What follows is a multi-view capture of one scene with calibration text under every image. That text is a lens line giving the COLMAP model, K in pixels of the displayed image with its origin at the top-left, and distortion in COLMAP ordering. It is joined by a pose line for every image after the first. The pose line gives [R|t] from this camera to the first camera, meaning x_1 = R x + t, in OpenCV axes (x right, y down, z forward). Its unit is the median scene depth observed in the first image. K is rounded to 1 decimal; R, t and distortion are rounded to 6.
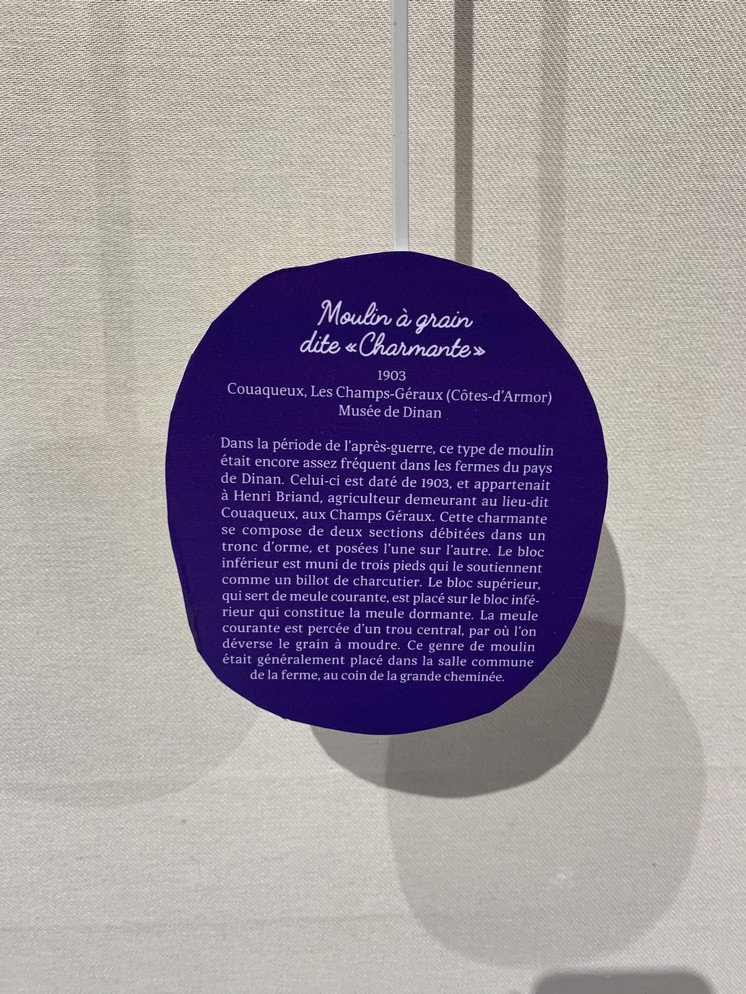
lens RADIAL K [[746.8, 0, 373.0], [0, 746.8, 497.0], [0, 0, 1]] dist [0.000046, -0.000237]
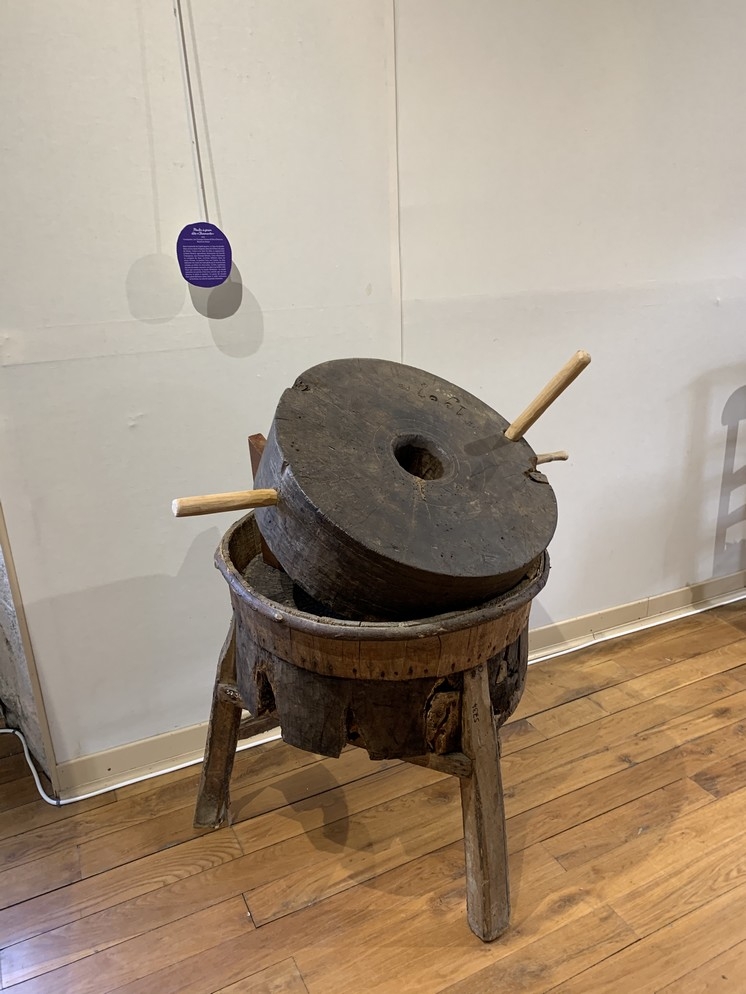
lens RADIAL K [[746.8, 0, 373.0], [0, 746.8, 497.0], [0, 0, 1]] dist [0.000046, -0.000237]
pose [[0.936362, -0.142372, 0.320867, -1.244431], [0.145753, 0.989228, 0.013590, 2.780538], [-0.319346, 0.034042, 0.947027, -7.173487]]
